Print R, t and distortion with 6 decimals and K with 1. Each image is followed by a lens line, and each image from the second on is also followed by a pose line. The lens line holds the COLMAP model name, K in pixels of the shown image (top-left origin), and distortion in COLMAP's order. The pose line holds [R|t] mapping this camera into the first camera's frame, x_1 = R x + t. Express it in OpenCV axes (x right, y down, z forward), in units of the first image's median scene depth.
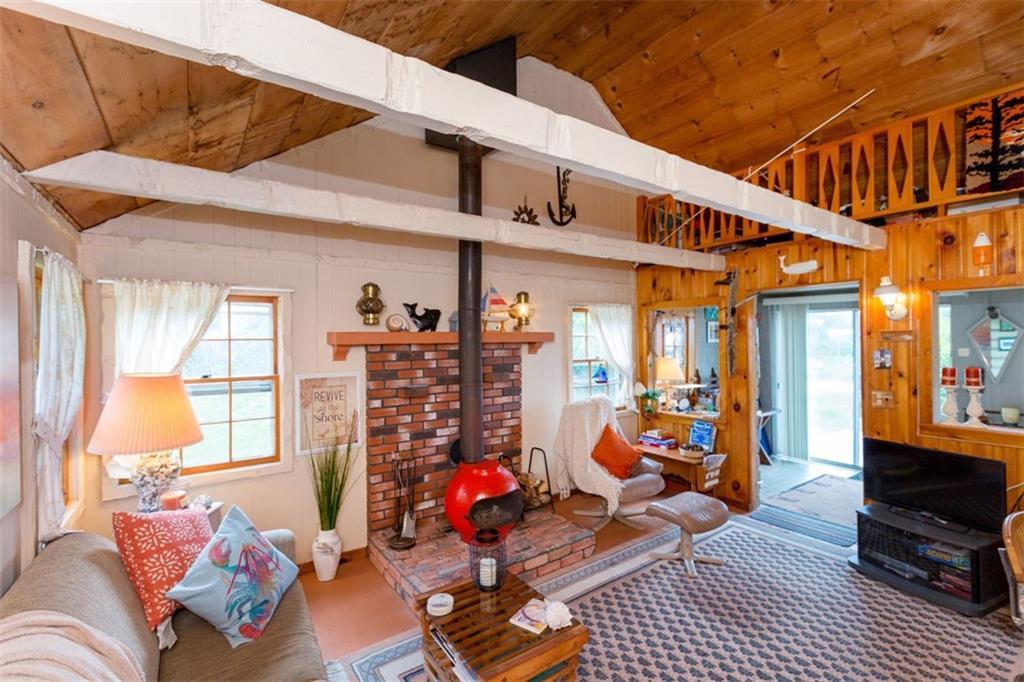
lens RADIAL K [[453.4, 0, 512.1], [0, 453.4, 339.5], [0, 0, 1]] dist [-0.012764, -0.001189]
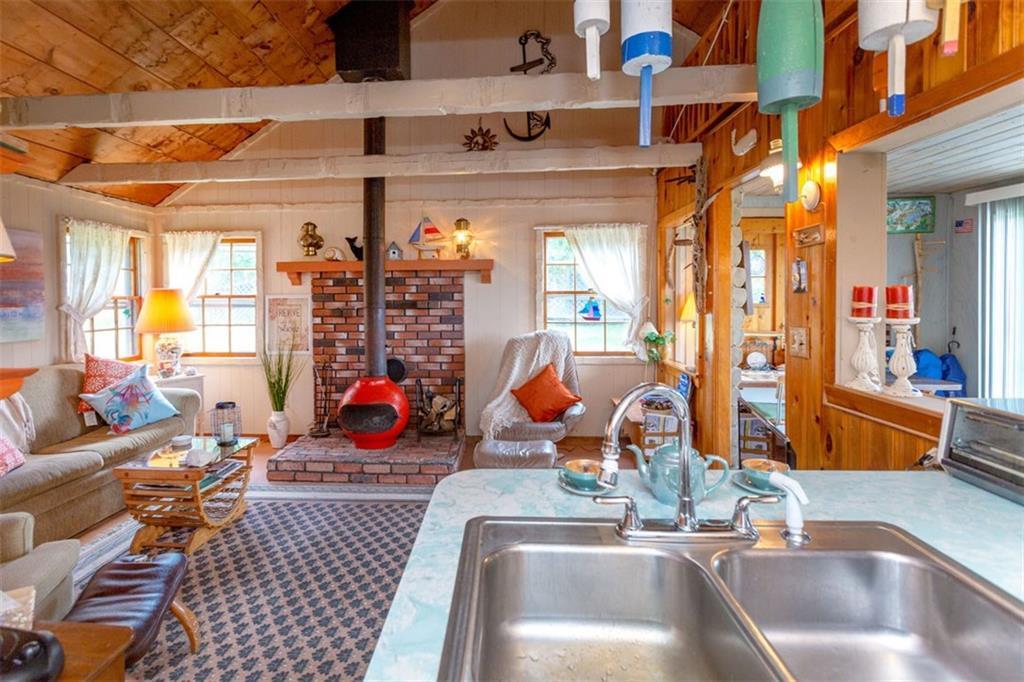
lens RADIAL K [[521.9, 0, 474.0], [0, 521.9, 303.7], [0, 0, 1]] dist [-0.002389, 0.000179]
pose [[0.774376, 0.014714, -0.632555, 0.870879], [0.000274, 0.999722, 0.023591, 0.059363], [0.632726, -0.018442, 0.774156, 0.162881]]
